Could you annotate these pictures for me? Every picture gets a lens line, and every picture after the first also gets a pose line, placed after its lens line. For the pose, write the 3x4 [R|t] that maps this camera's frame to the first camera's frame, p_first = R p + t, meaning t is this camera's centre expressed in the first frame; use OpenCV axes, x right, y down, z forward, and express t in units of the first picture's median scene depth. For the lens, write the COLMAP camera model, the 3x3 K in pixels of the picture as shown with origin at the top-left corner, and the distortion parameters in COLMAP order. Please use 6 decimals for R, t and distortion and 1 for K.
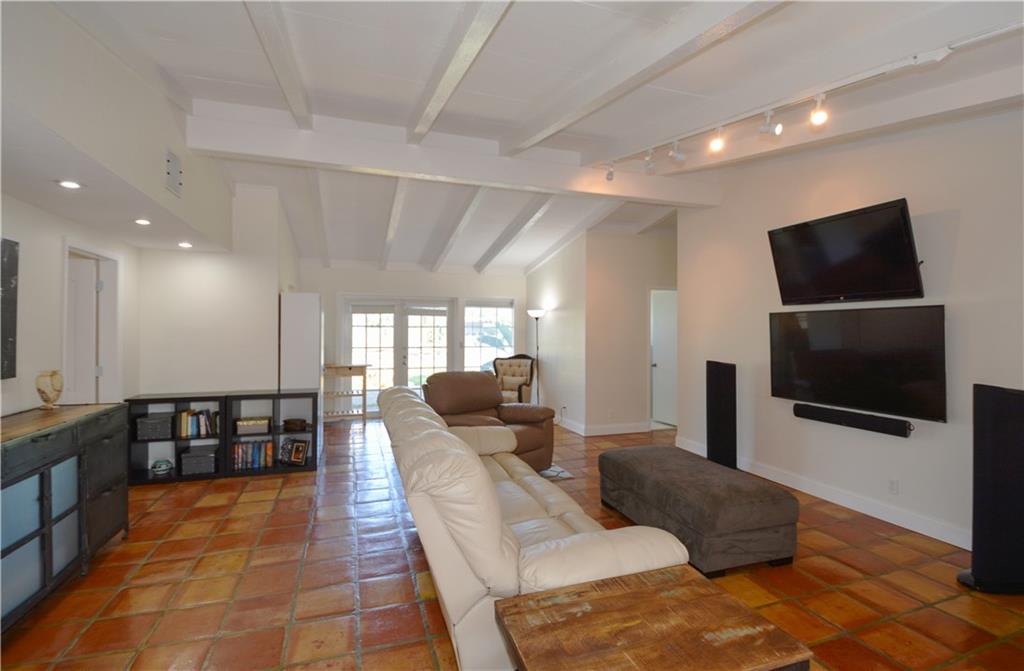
lens RADIAL K [[455.3, 0, 515.6], [0, 455.3, 331.2], [0, 0, 1]] dist [0.022504, 0.000000]
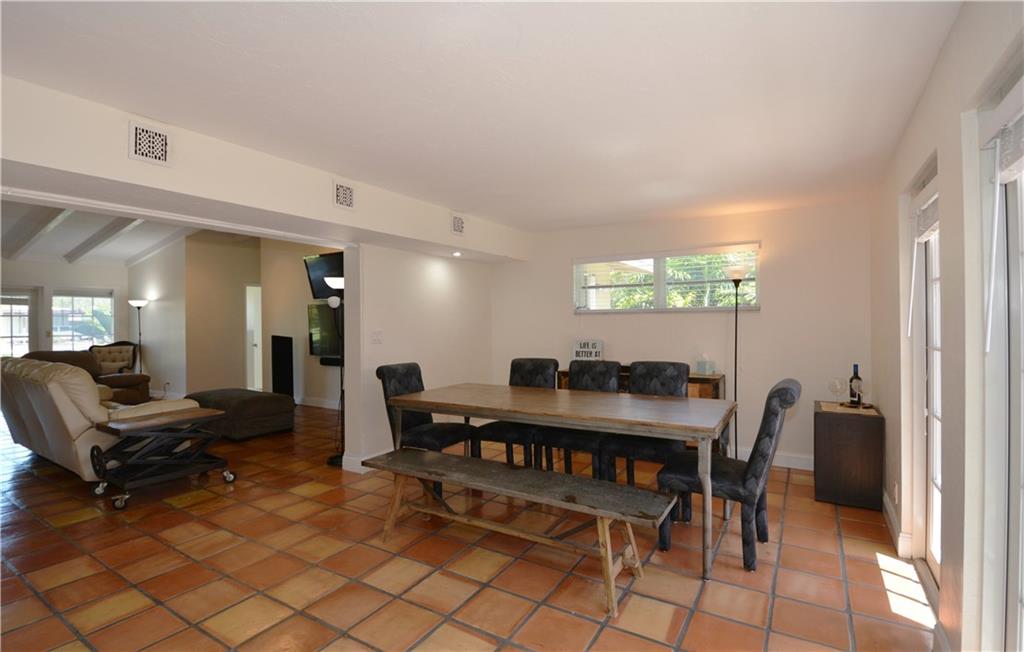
lens RADIAL K [[470.7, 0, 510.7], [0, 470.7, 322.3], [0, 0, 1]] dist [-0.027371, -0.001407]
pose [[0.765690, -0.009963, 0.643133, 0.015203], [0.013745, 0.999905, -0.000874, 0.020743], [-0.643063, 0.009509, 0.765754, -0.443097]]
